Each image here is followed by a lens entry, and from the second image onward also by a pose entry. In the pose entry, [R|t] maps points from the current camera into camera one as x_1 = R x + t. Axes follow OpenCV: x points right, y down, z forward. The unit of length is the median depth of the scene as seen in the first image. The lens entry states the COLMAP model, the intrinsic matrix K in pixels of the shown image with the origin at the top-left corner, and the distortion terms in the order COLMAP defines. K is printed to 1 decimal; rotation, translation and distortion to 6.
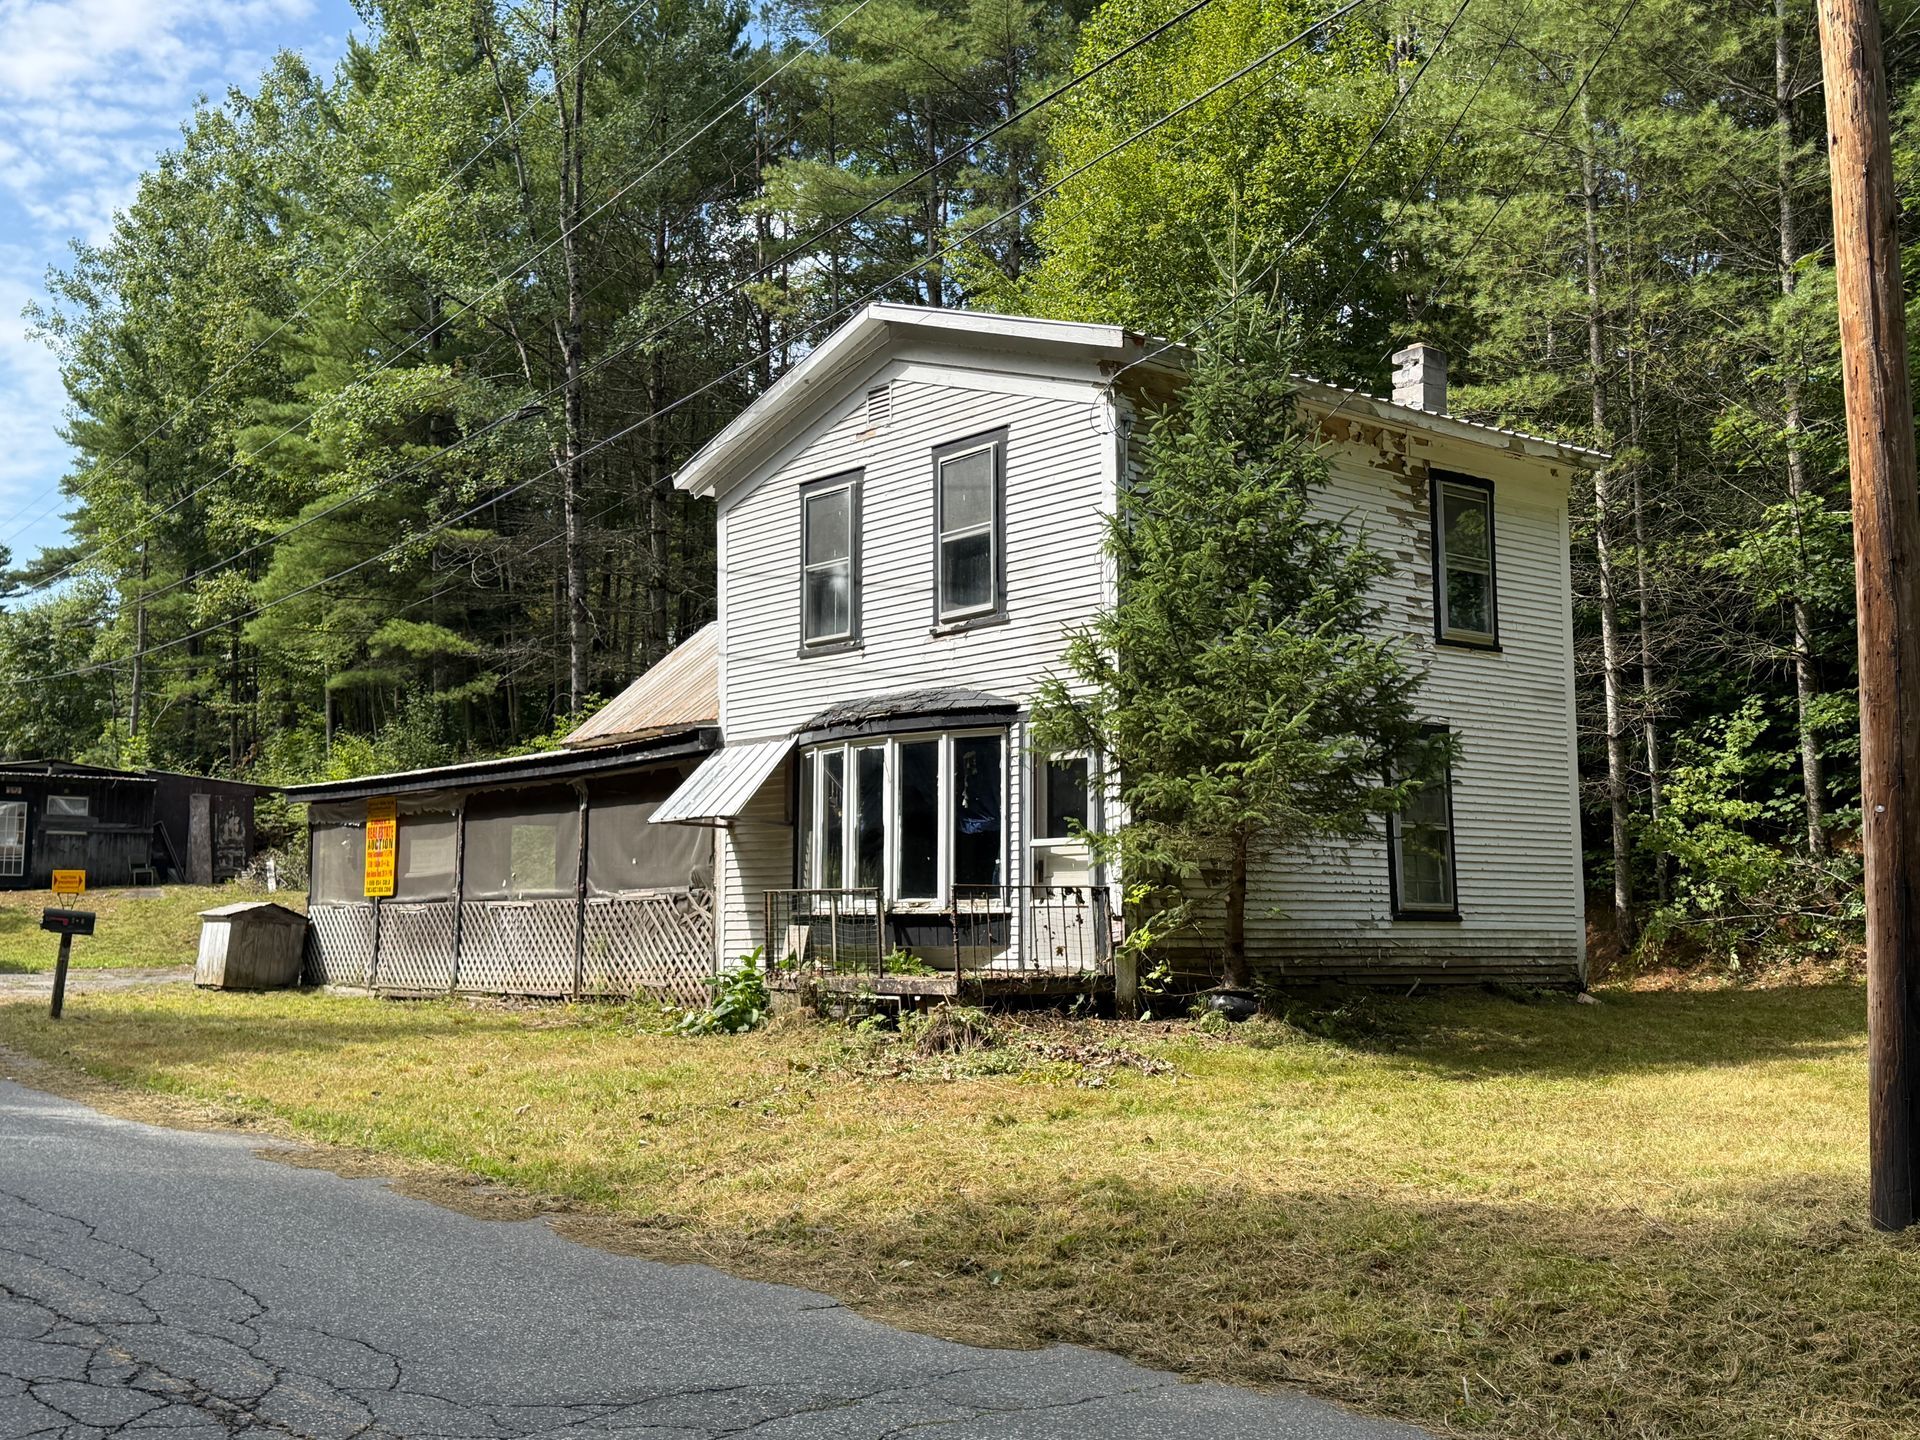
lens RADIAL K [[2118.8, 0, 966.8], [0, 2118.8, 720.4], [0, 0, 1]] dist [0.087671, 0.000000]
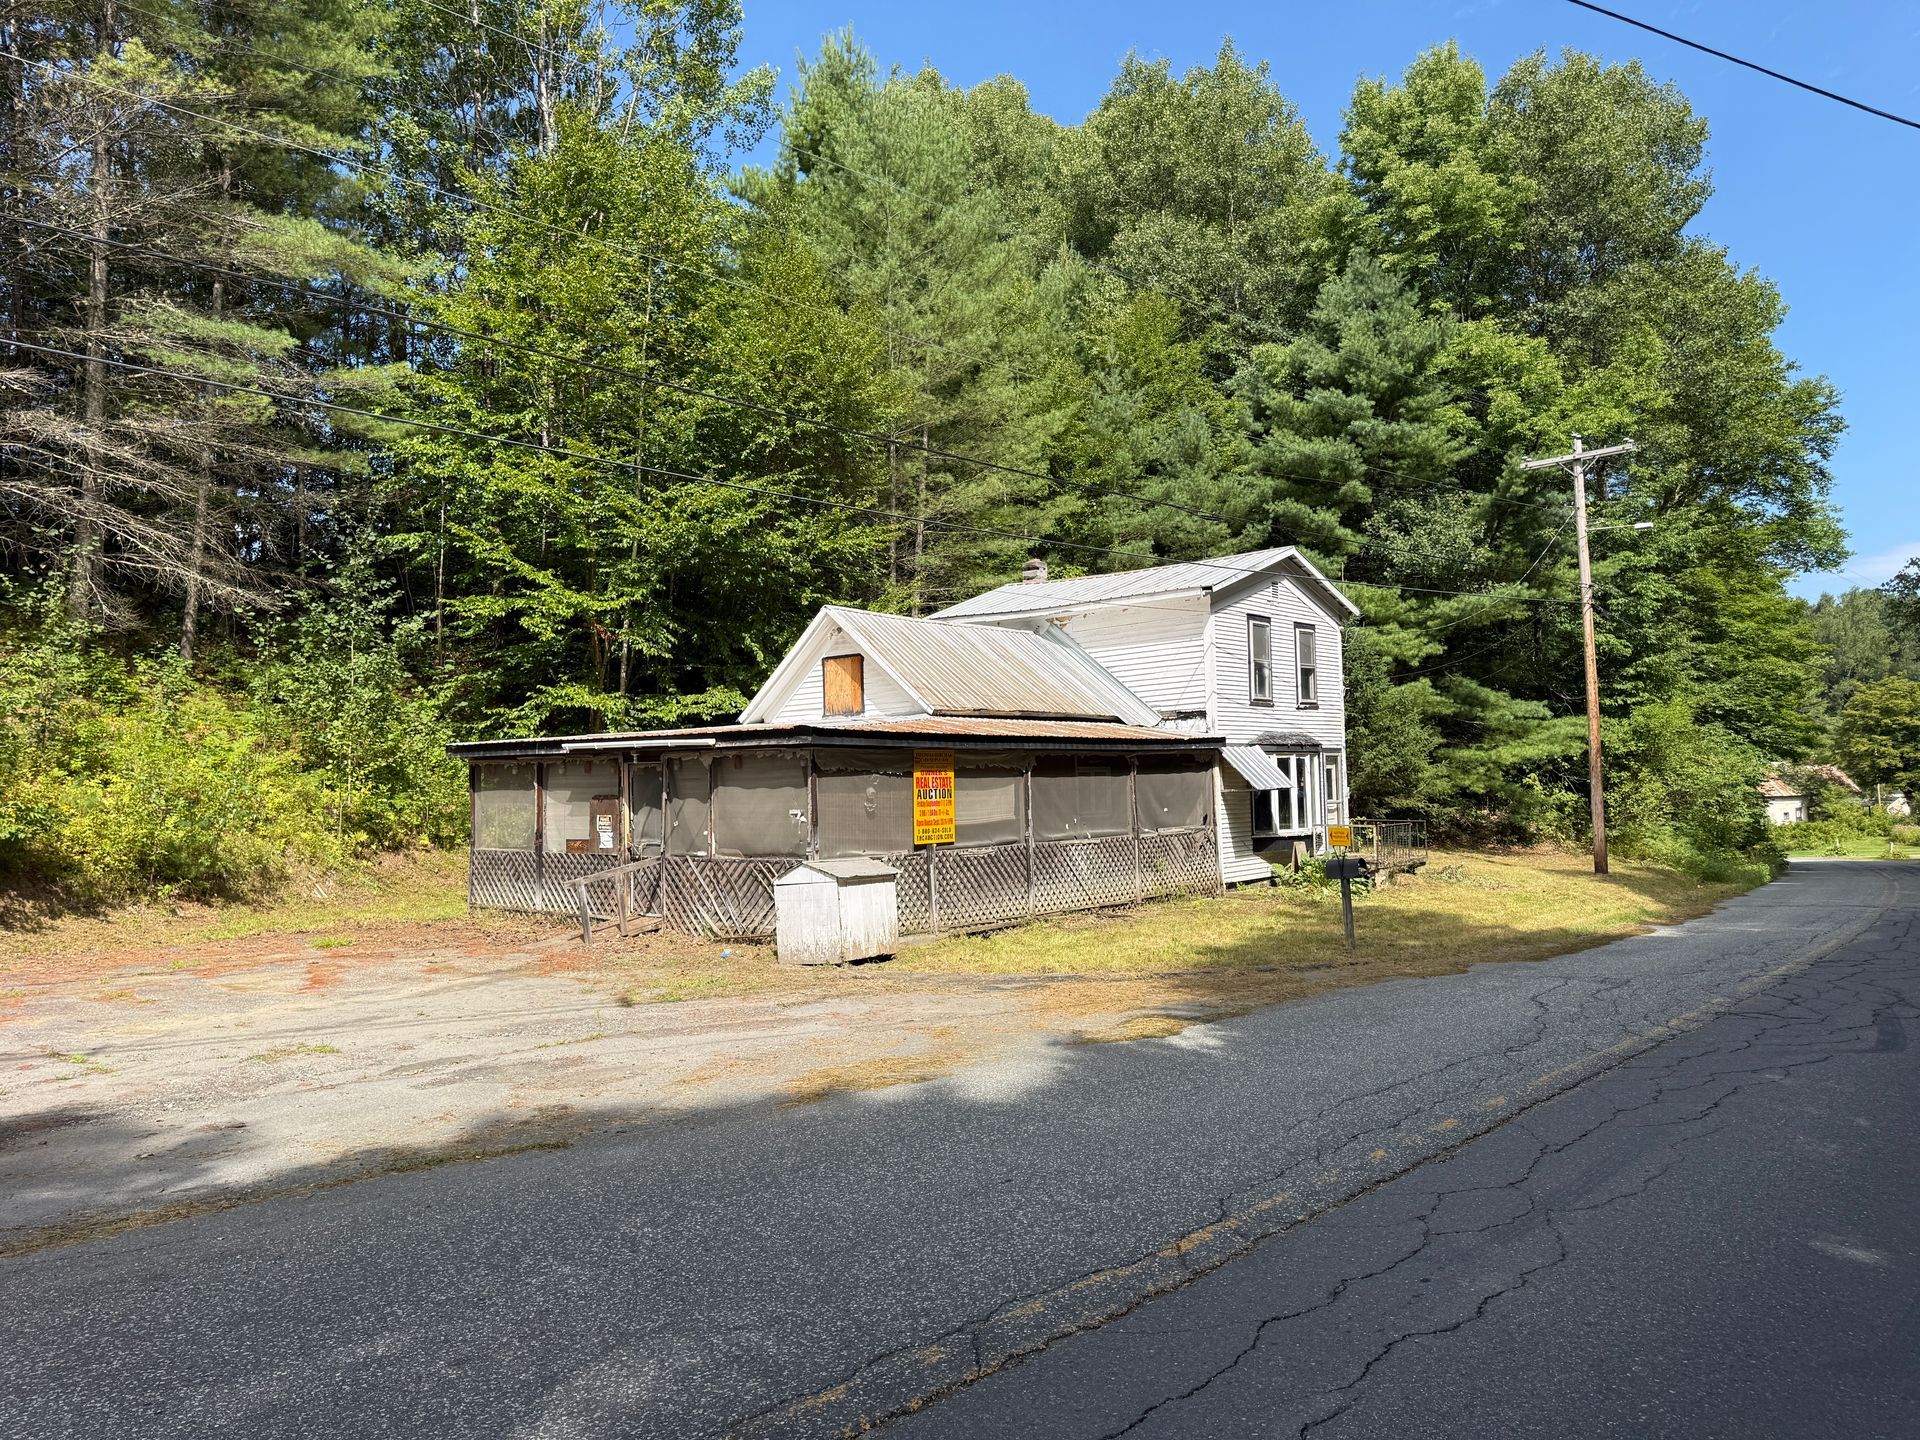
lens RADIAL K [[1320.9, 0, 958.7], [0, 1320.9, 721.9], [0, 0, 1]] dist [0.075418, 0.005505]
pose [[-0.179287, 0.038975, 0.983024, -1.372137], [-0.088920, 0.994483, -0.055646, 0.086866], [-0.979770, -0.097387, -0.174832, 1.651203]]
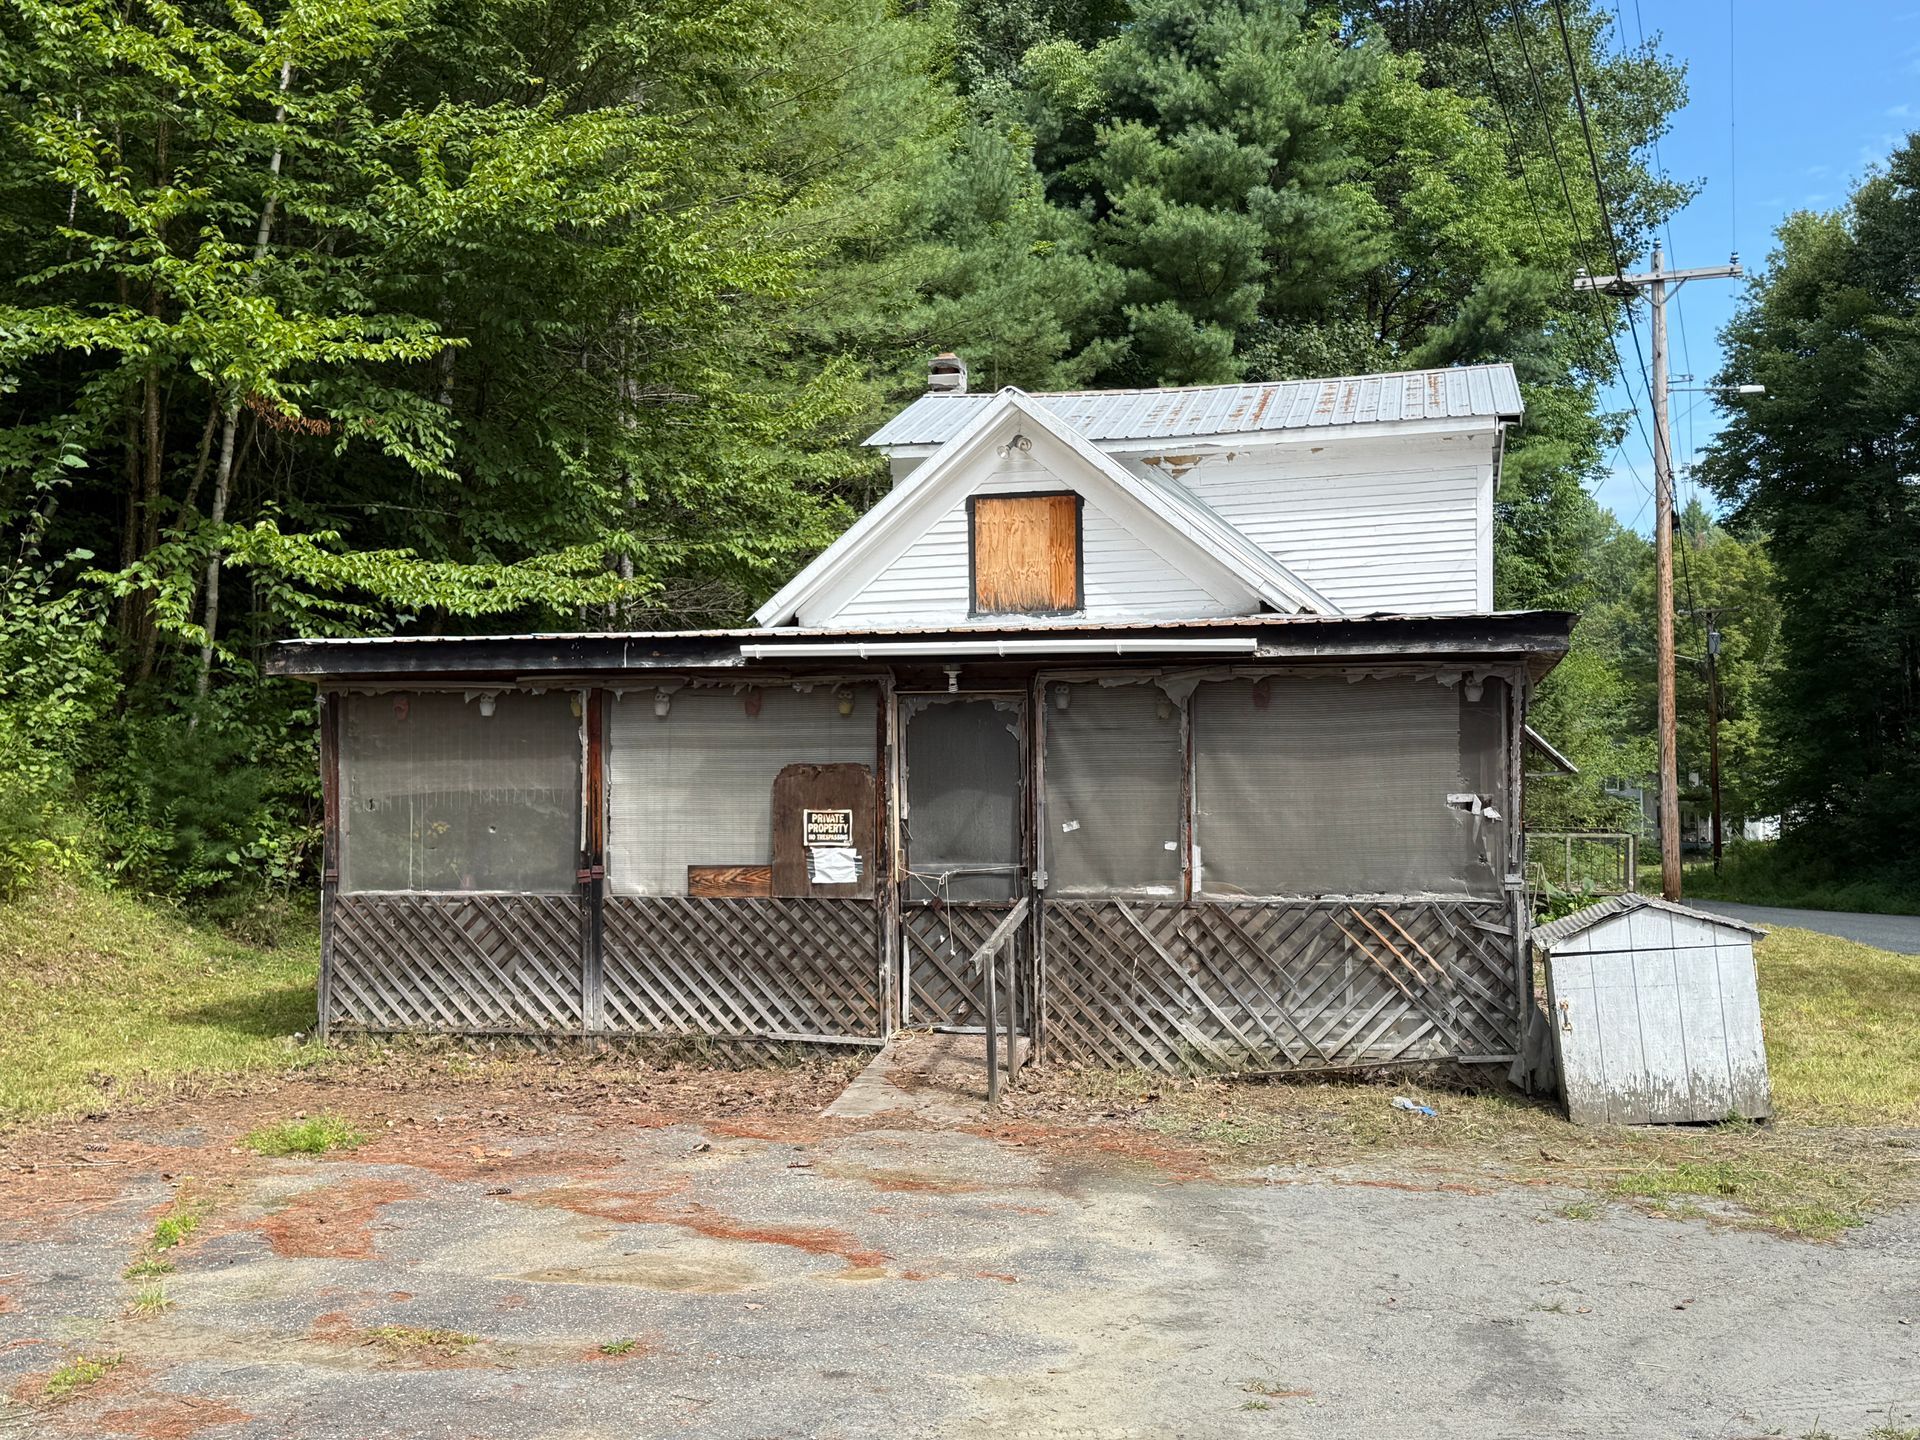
lens RADIAL K [[2118.8, 0, 939.6], [0, 2118.8, 728.2], [0, 0, 1]] dist [0.087671, 0.000000]
pose [[-0.589492, 0.013033, 0.807669, -0.922200], [-0.082204, 0.993711, -0.076034, 0.149637], [-0.803580, -0.111215, -0.584713, 2.122472]]
